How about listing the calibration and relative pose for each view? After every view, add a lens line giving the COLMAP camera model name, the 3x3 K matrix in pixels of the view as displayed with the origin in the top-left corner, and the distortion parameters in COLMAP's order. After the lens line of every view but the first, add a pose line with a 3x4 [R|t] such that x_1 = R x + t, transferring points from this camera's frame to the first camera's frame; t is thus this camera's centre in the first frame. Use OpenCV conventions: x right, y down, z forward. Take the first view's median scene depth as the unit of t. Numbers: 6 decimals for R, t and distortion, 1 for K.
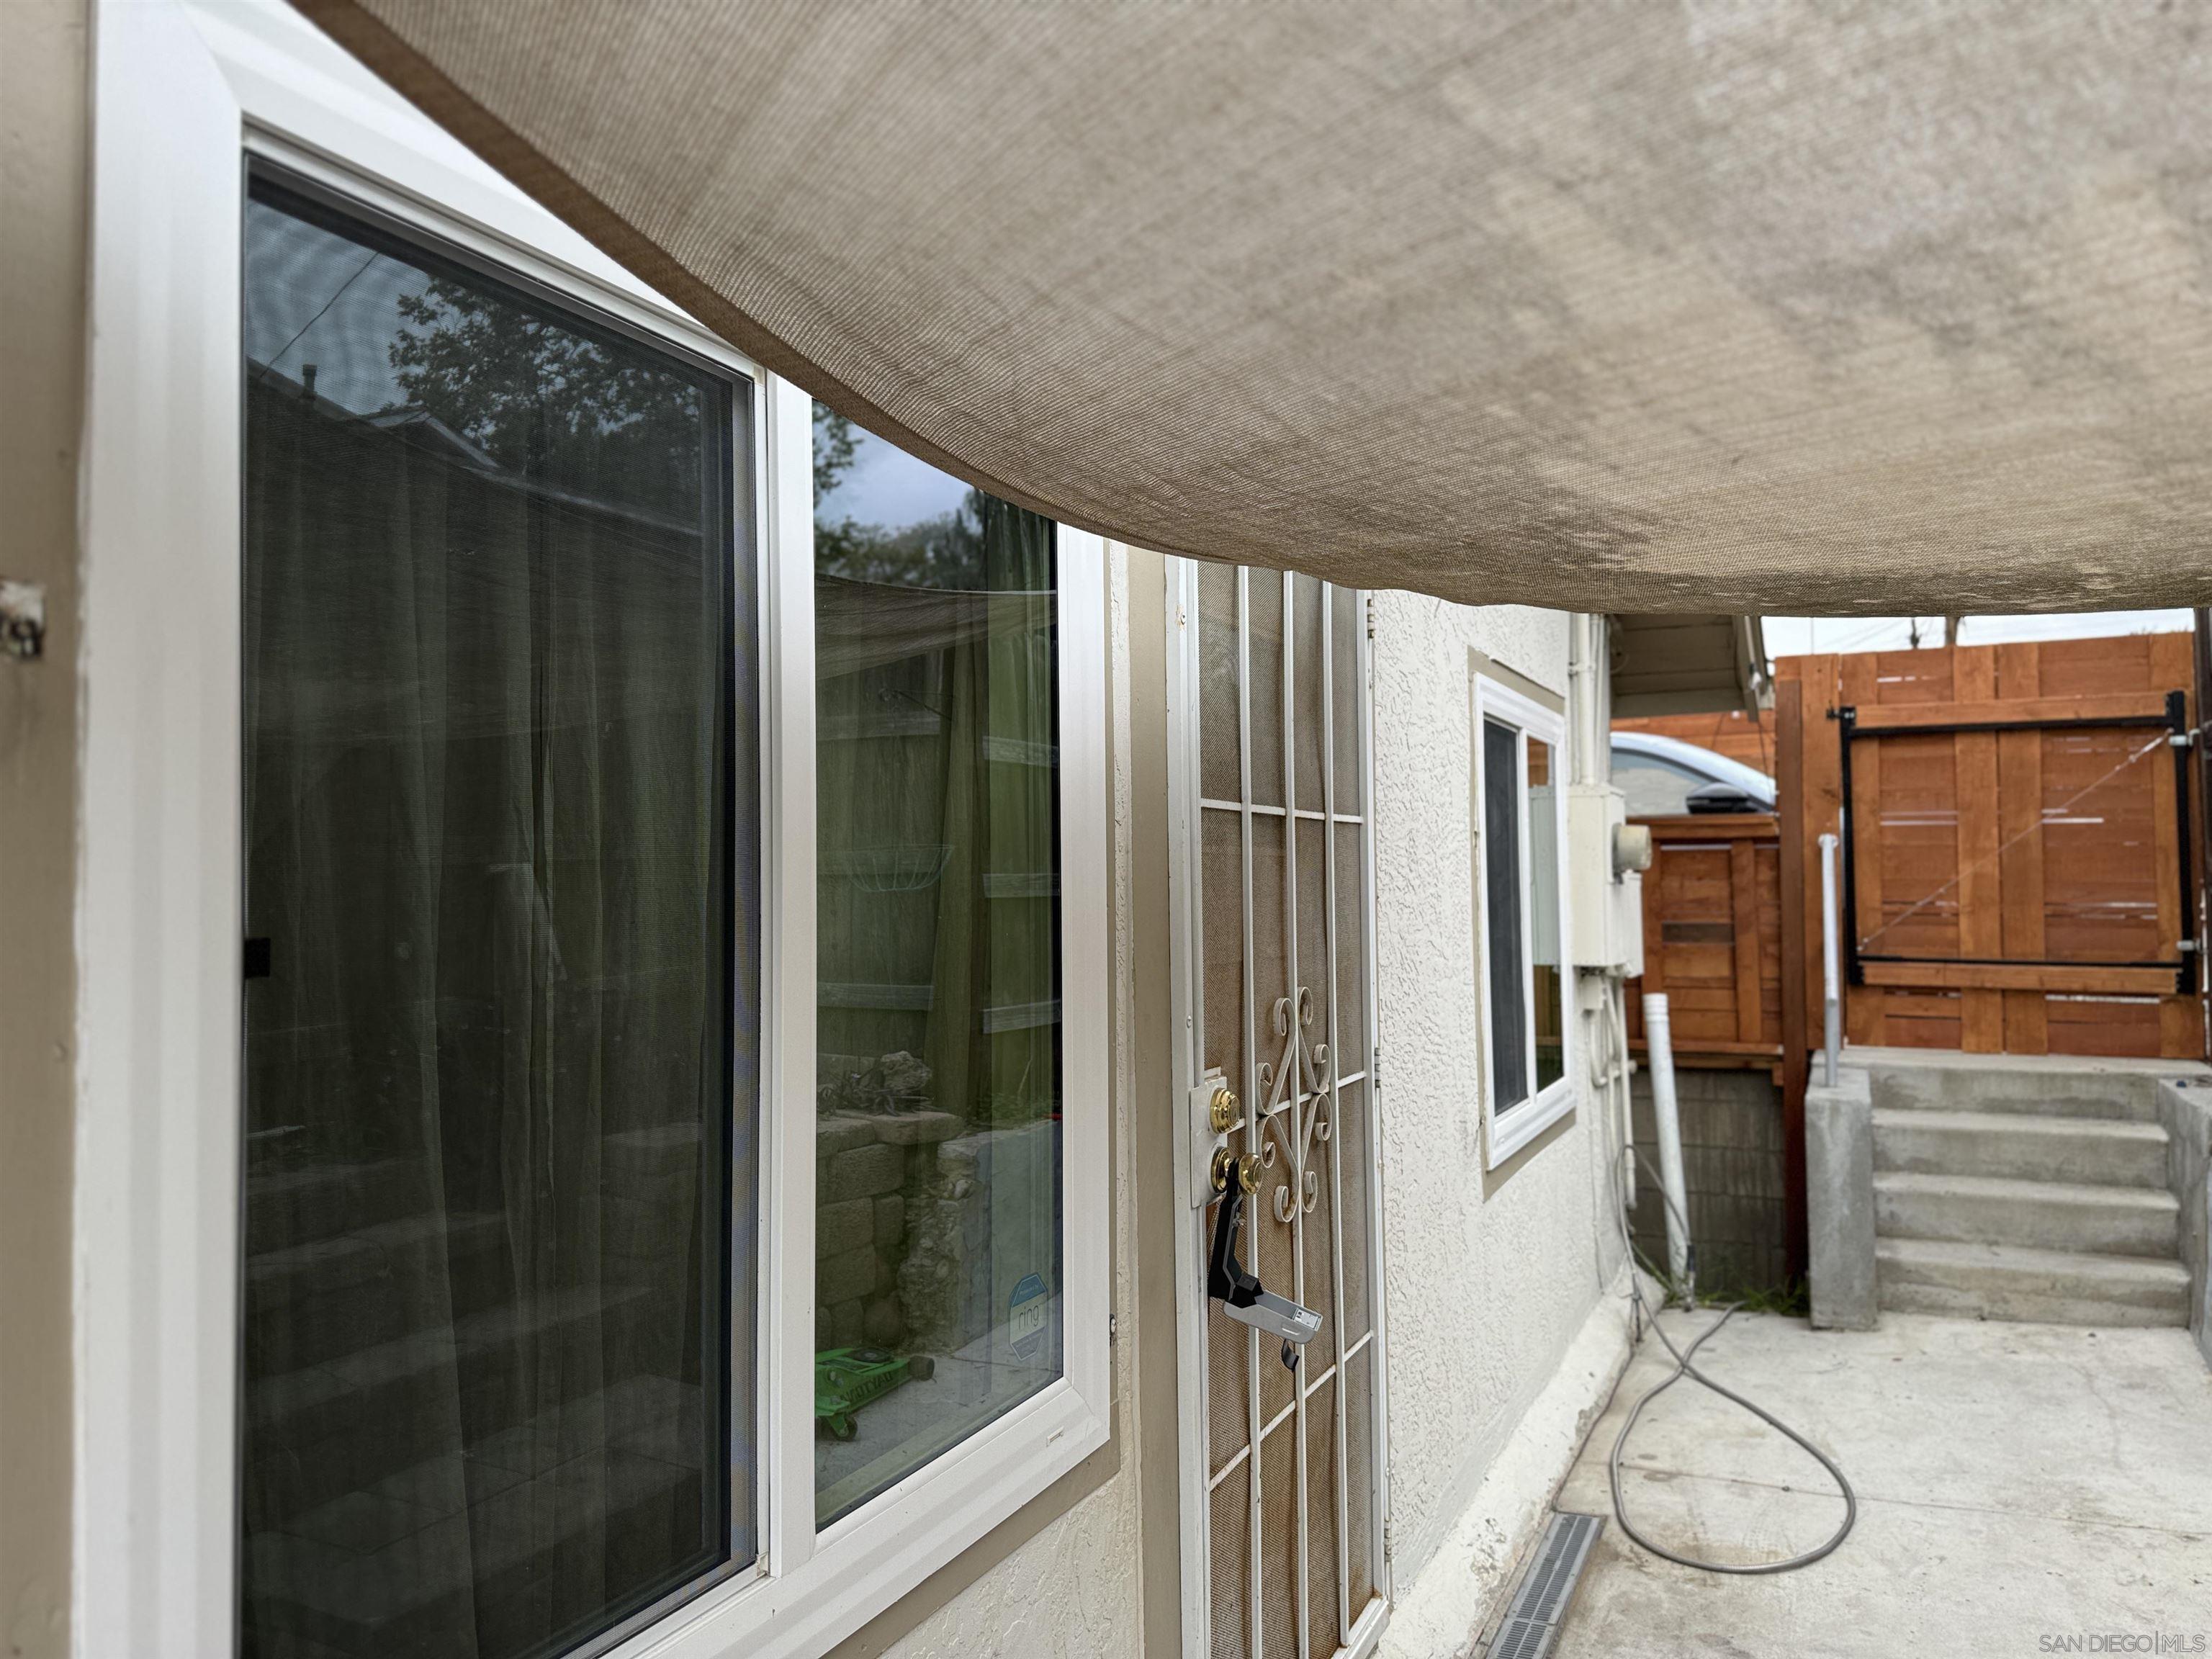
lens RADIAL K [[1555.9, 0, 1109.9], [0, 1555.9, 828.8], [0, 0, 1]] dist [-0.005507, -0.003183]
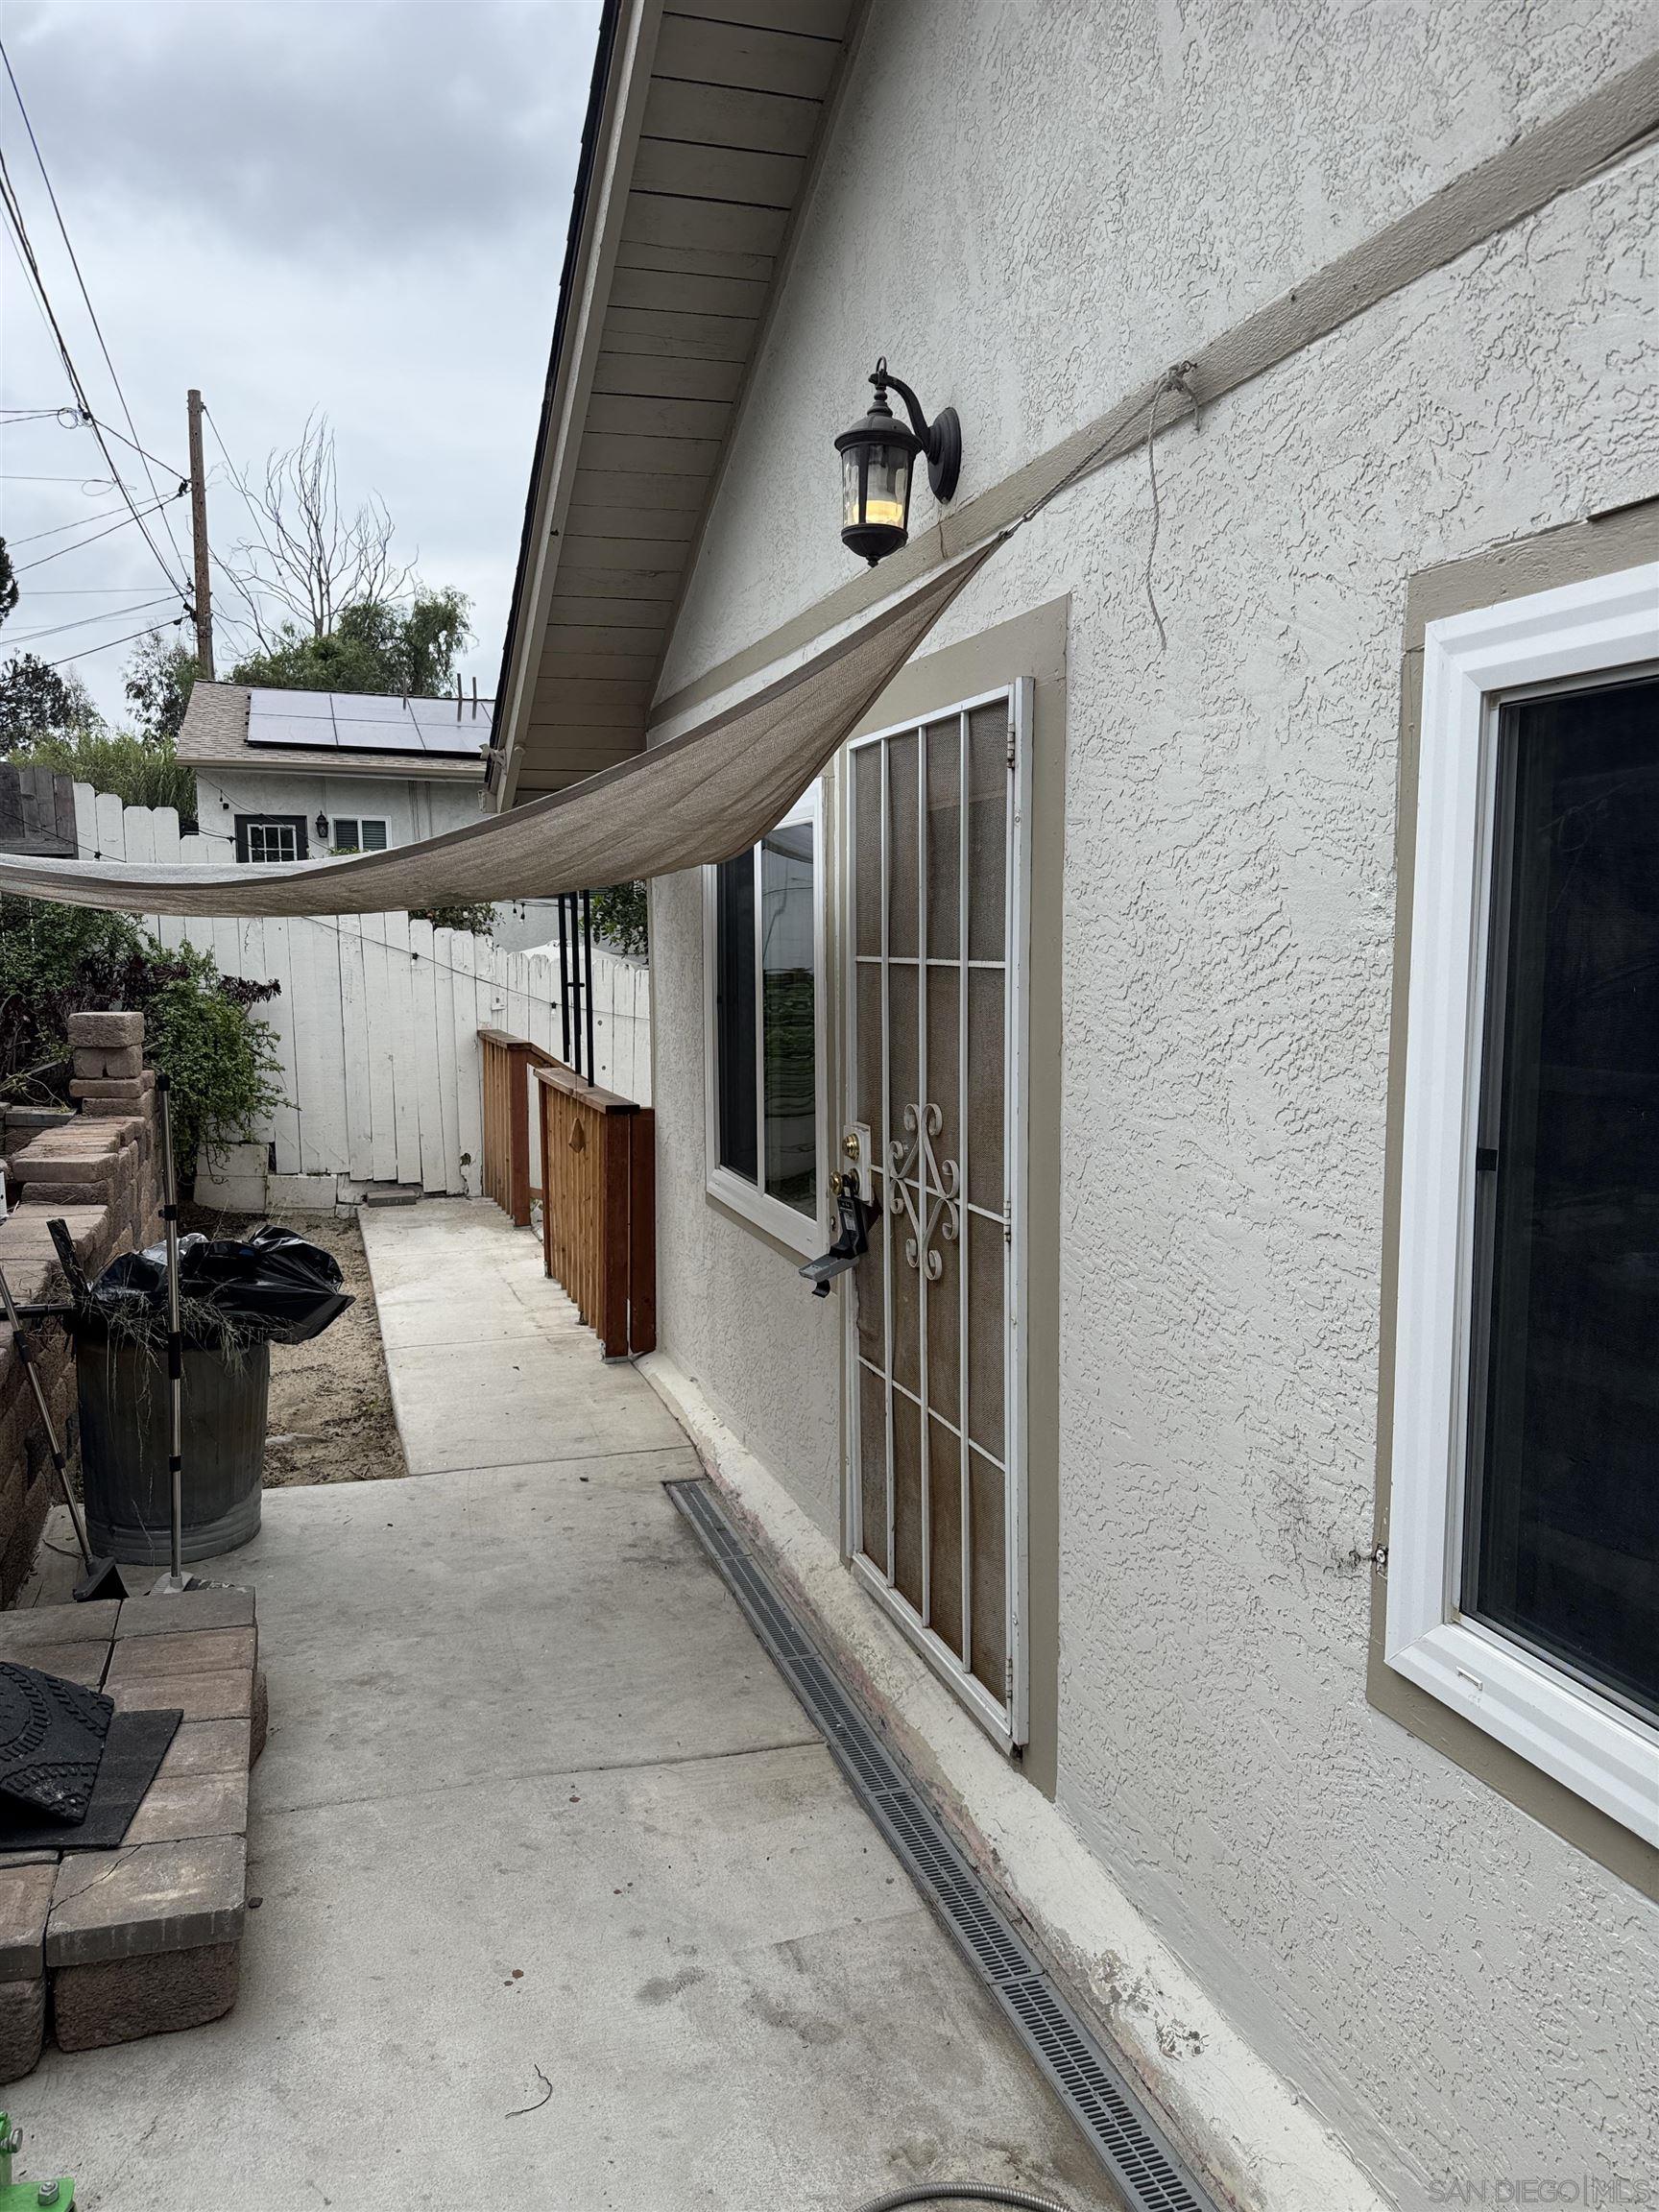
lens RADIAL K [[1605.1, 0, 836.7], [0, 1605.1, 1101.5], [0, 0, 1]] dist [0.144425, -0.318483]
pose [[-0.713393, 0.090501, -0.694895, 0.504074], [0.035285, 0.995007, 0.093363, -0.009934], [0.699875, 0.042085, -0.713024, 0.869976]]
